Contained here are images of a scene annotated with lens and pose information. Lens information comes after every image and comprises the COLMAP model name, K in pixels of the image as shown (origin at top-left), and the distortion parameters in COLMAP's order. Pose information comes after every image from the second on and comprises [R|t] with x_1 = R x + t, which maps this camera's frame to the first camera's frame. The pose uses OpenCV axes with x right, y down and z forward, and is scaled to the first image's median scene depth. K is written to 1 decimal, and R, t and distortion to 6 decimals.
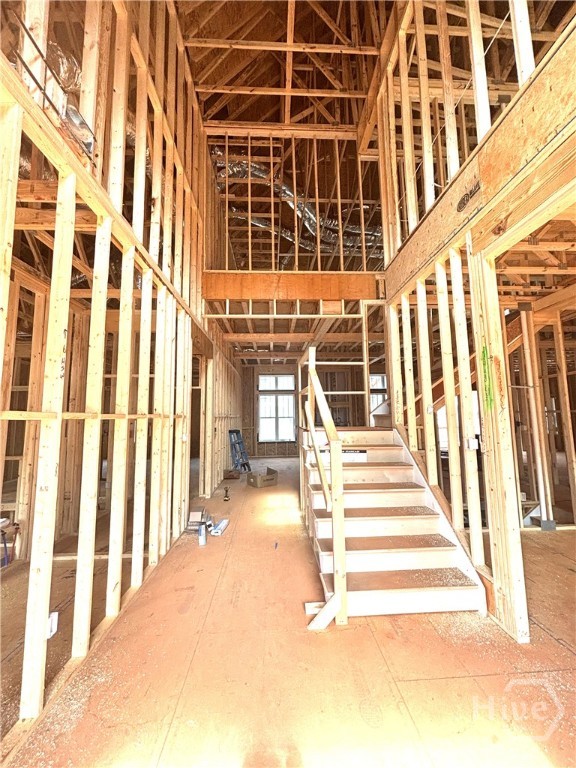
lens RADIAL K [[309.7, 0, 288.0], [0, 309.7, 384.0], [0, 0, 1]] dist [-0.013744, 0.006166]
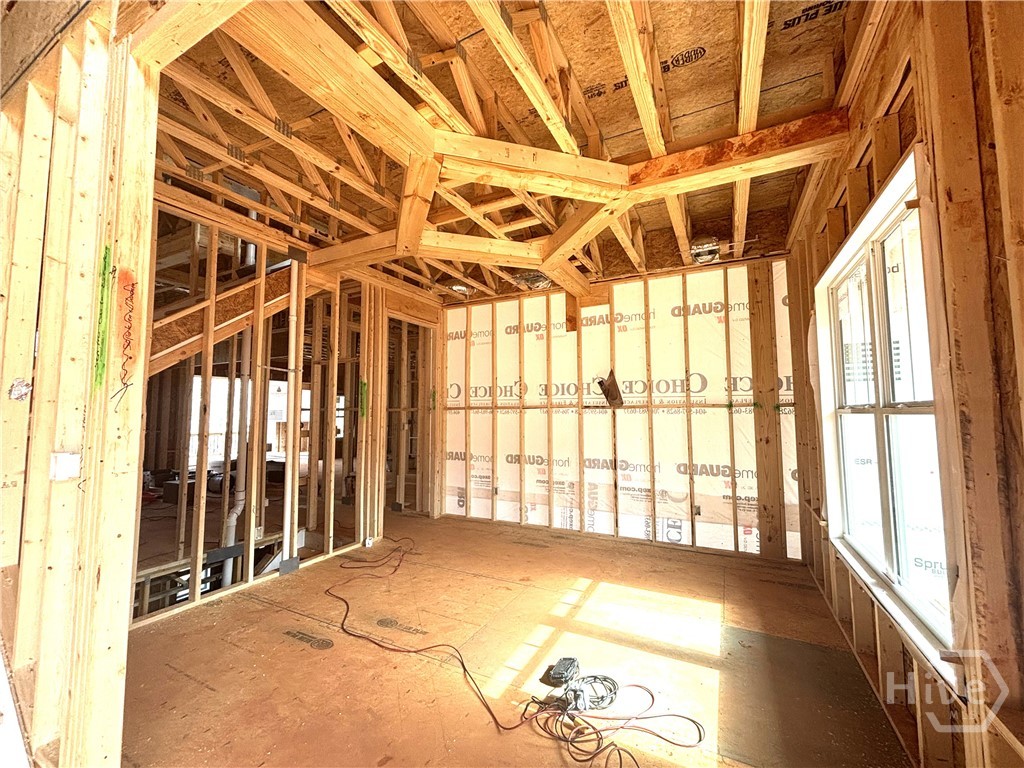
lens RADIAL K [[412.9, 0, 510.6], [0, 412.9, 382.6], [0, 0, 1]] dist [-0.013744, 0.006166]
pose [[0.500889, 0.079757, 0.861829, 0.237482], [-0.096869, 0.994655, -0.035750, 0.021659], [-0.860074, -0.065578, 0.505938, 0.101776]]
